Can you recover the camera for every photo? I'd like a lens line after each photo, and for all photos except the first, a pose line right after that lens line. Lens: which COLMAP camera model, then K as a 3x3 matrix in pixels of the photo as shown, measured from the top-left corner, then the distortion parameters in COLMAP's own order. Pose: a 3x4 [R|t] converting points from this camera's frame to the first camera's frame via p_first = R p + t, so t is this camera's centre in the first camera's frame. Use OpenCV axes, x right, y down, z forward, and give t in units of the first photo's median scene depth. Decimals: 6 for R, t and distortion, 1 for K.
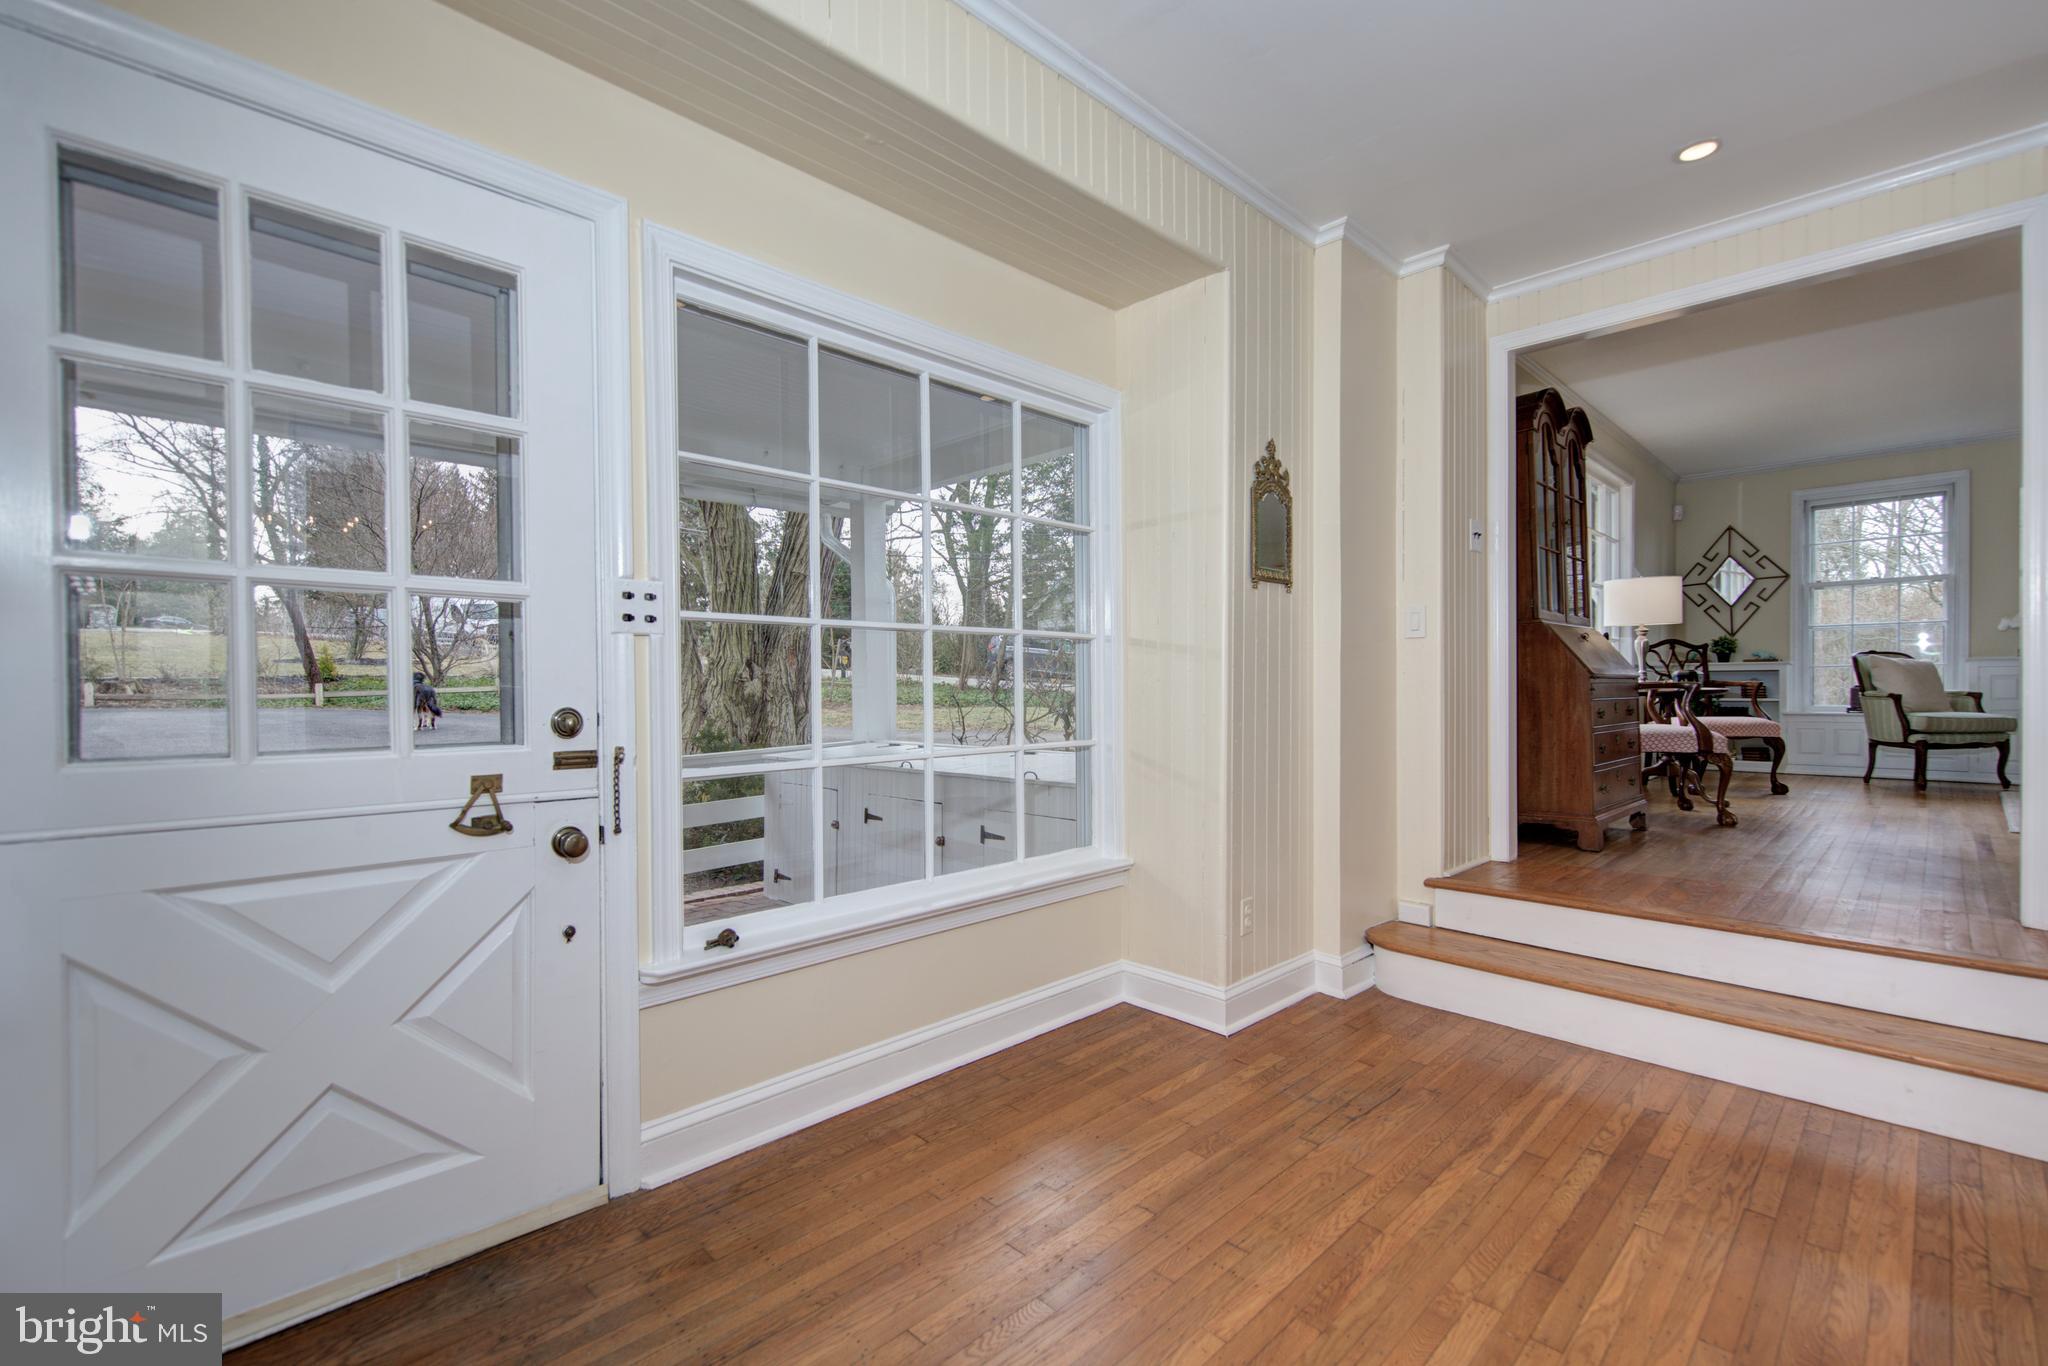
lens RADIAL K [[929.2, 0, 1030.3], [0, 929.2, 685.6], [0, 0, 1]] dist [0.011299, -0.000255]
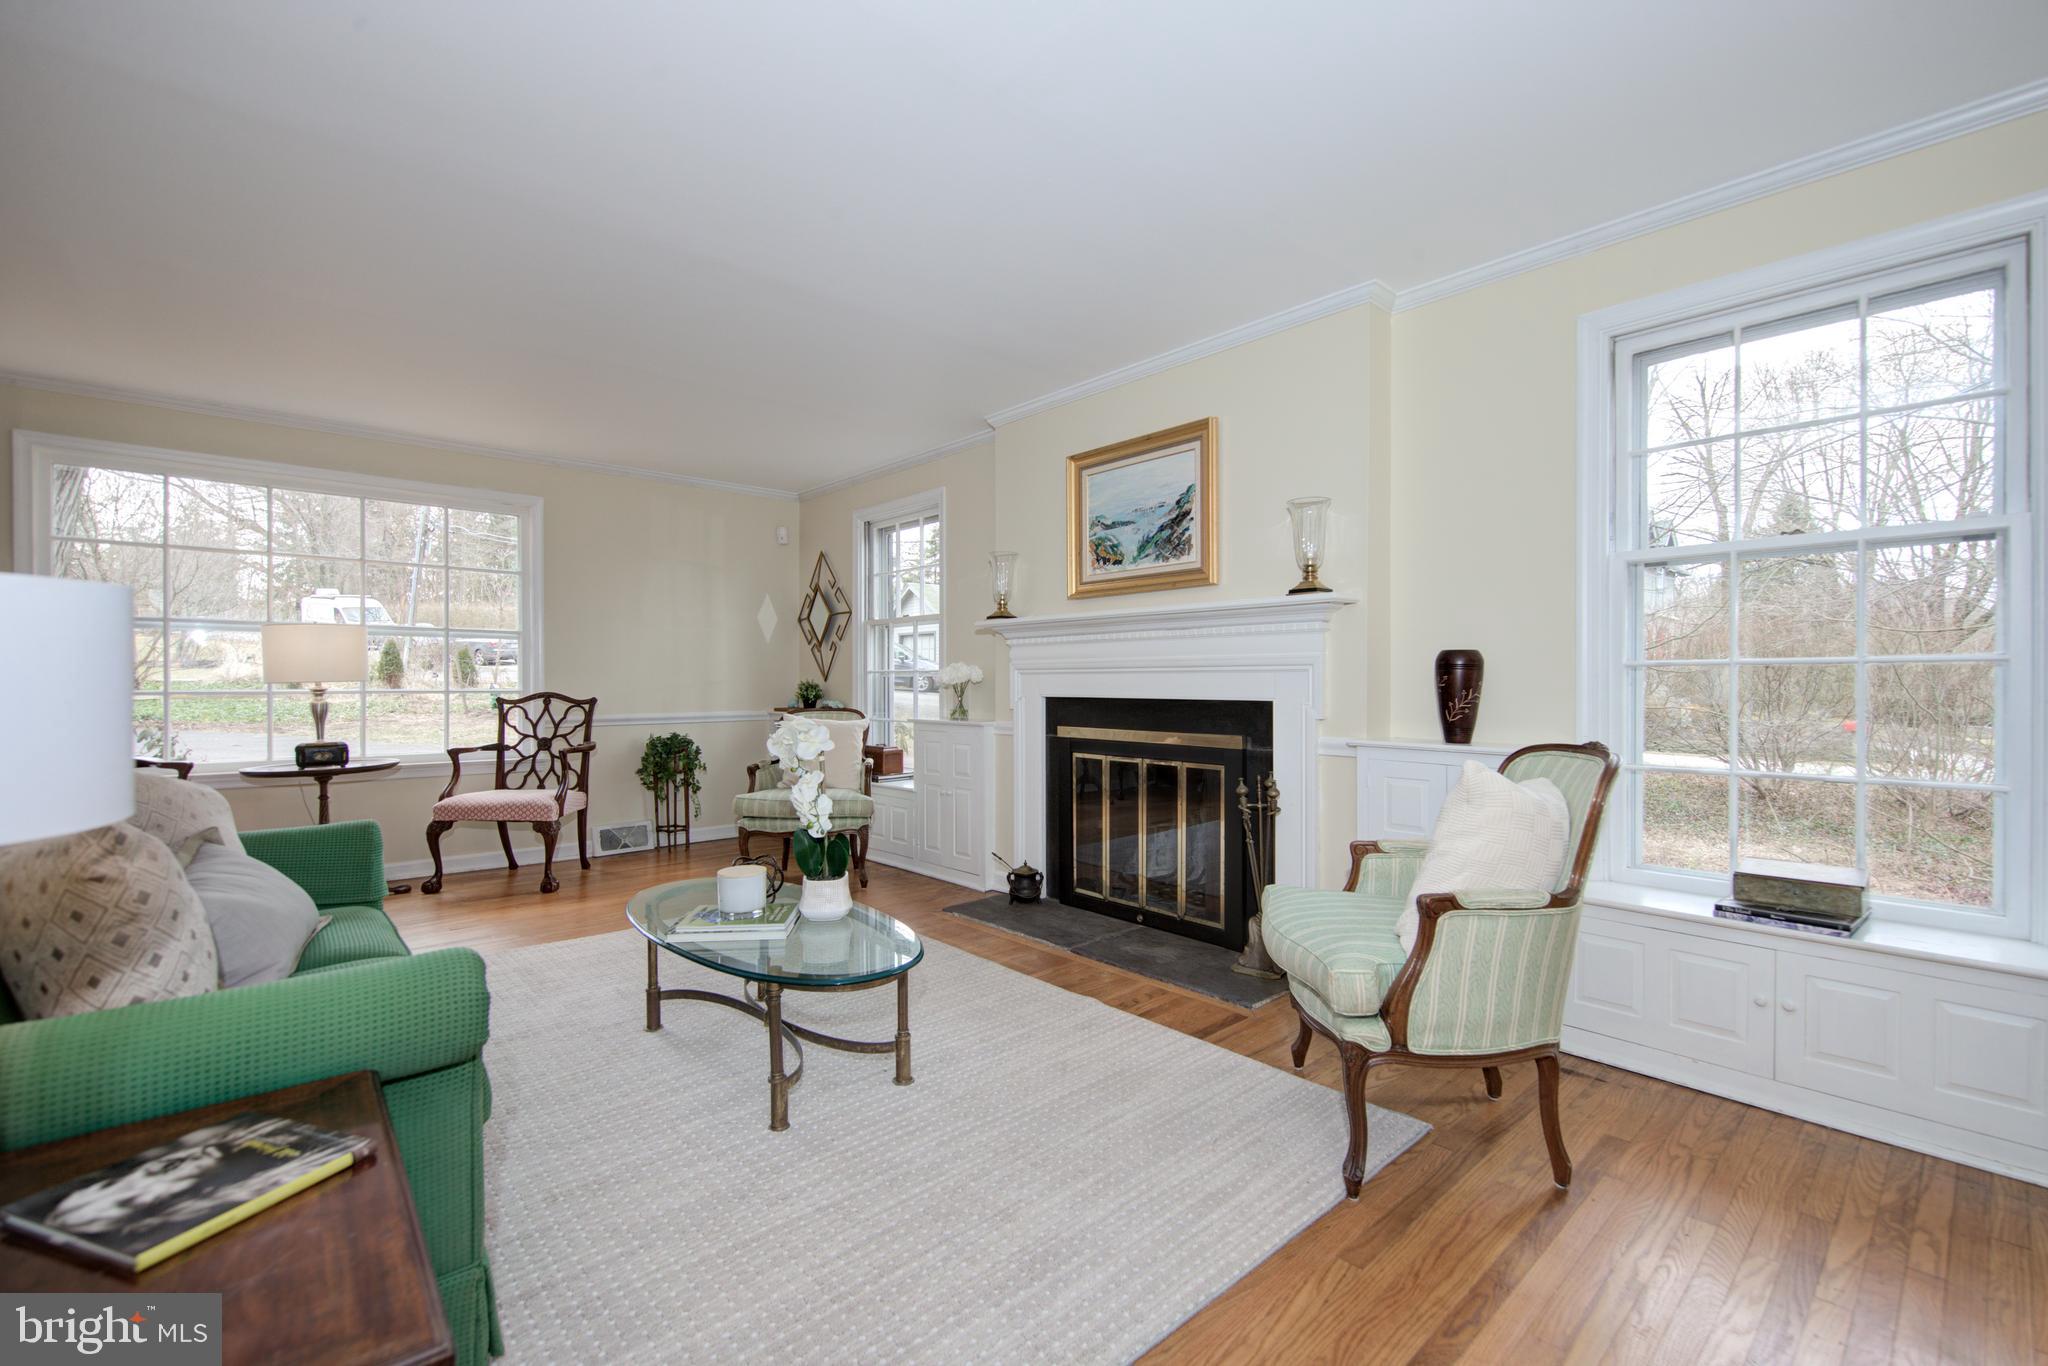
lens RADIAL K [[898.7, 0, 1031.6], [0, 898.7, 680.4], [0, 0, 1]] dist [0.000712, 0.000005]
pose [[0.999181, 0.003006, -0.040360, 1.150011], [-0.003265, 0.999975, -0.006343, -0.057680], [0.040340, 0.006470, 0.999165, 0.220852]]
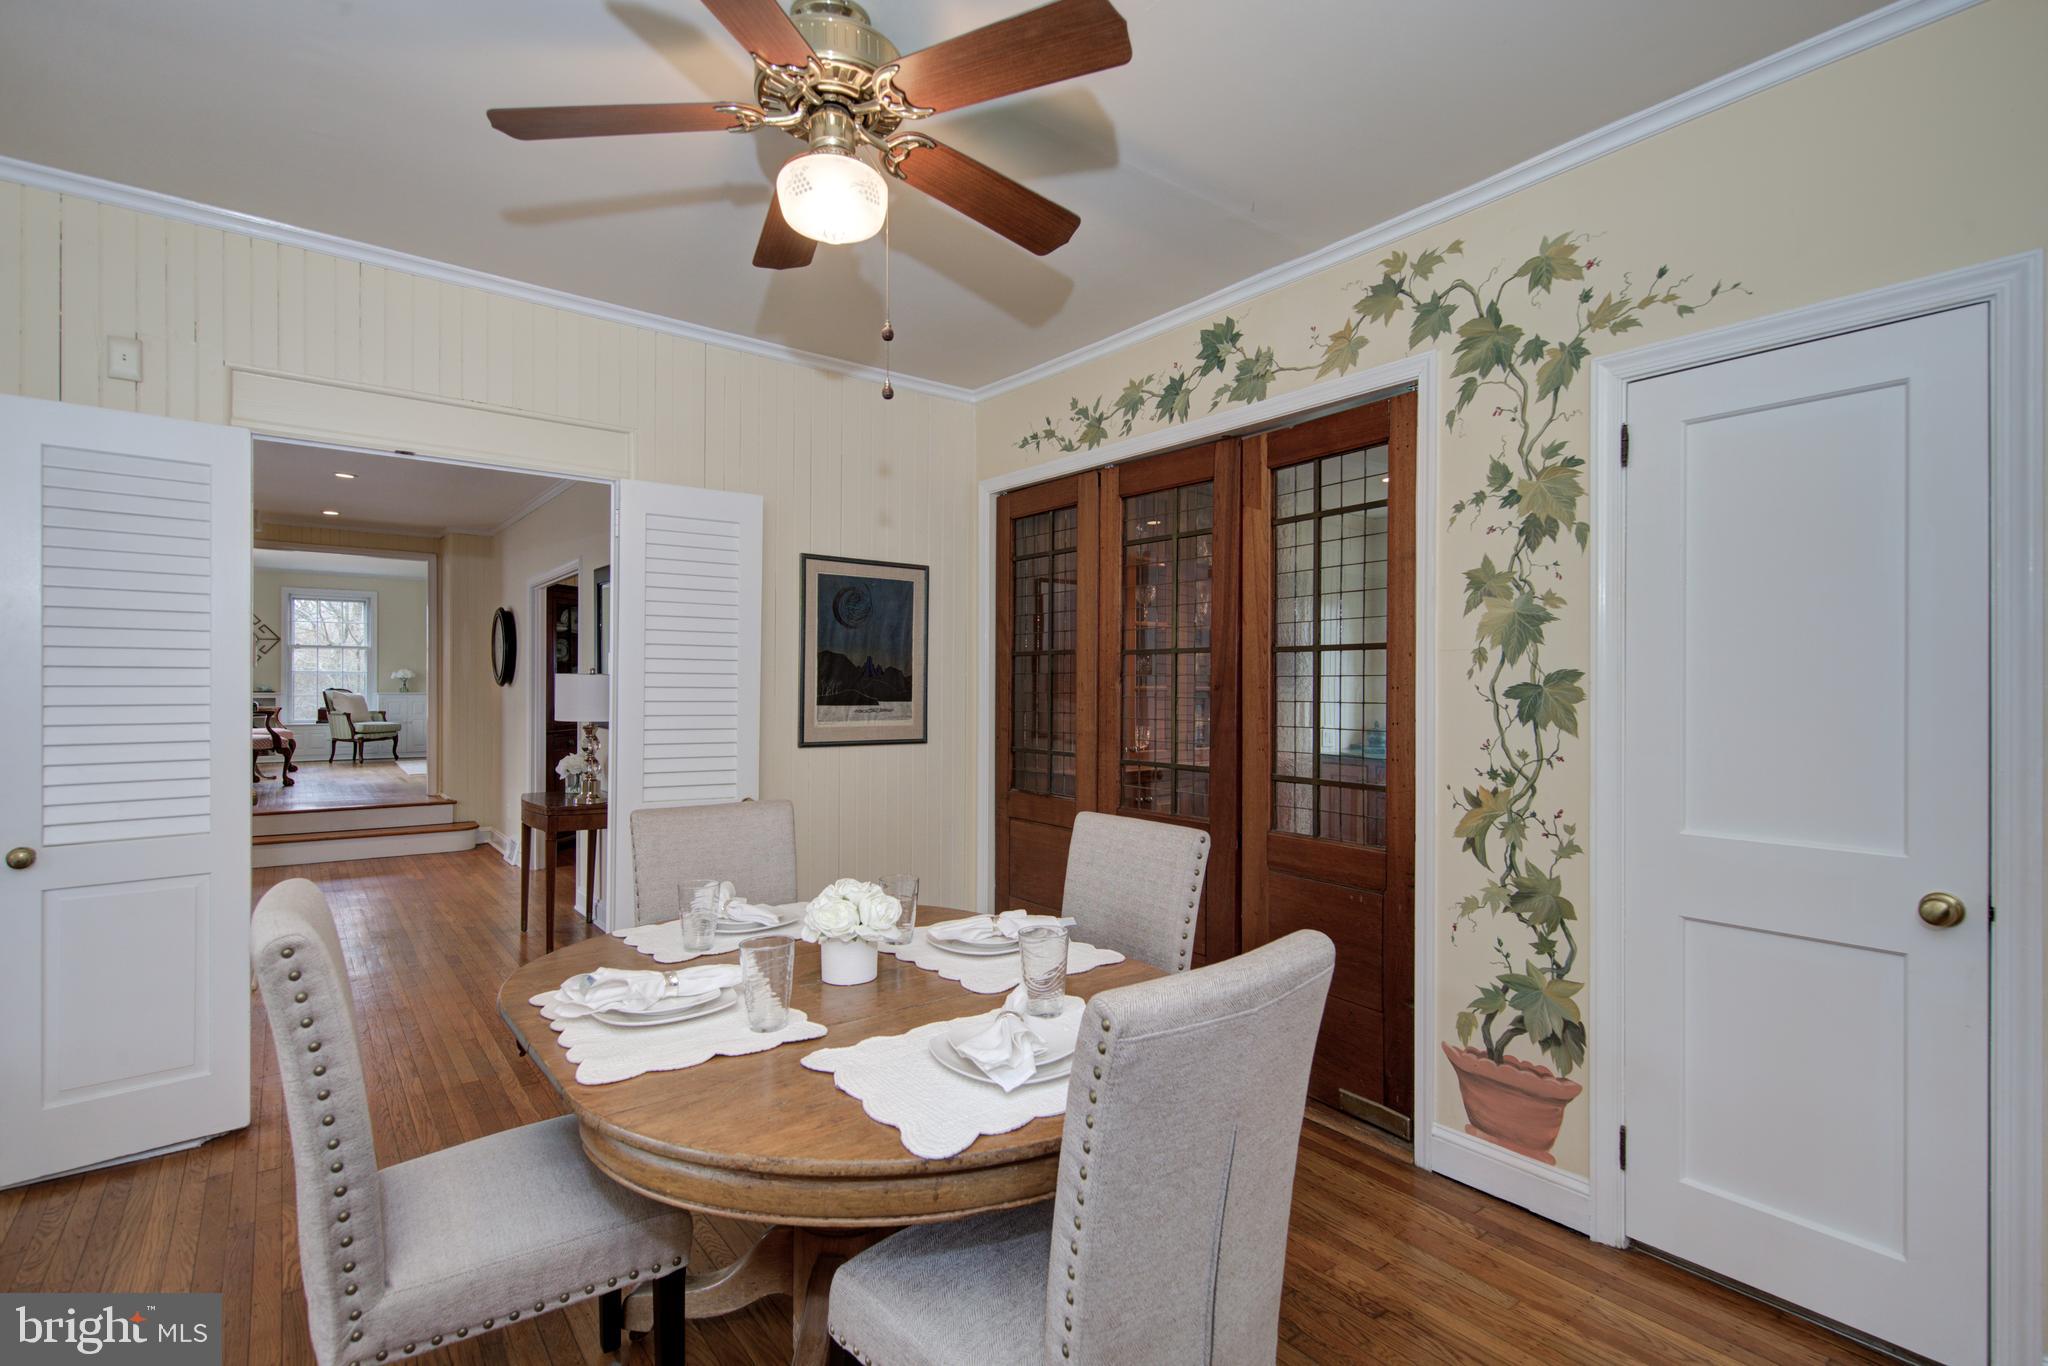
lens RADIAL K [[929.2, 0, 1041.9], [0, 929.2, 687.3], [0, 0, 1]] dist [0.011299, -0.000255]
pose [[0.122157, 0.008805, 0.992472, -0.717242], [-0.000590, 0.999961, -0.008799, -0.025024], [-0.992511, 0.000489, 0.122158, -0.567512]]
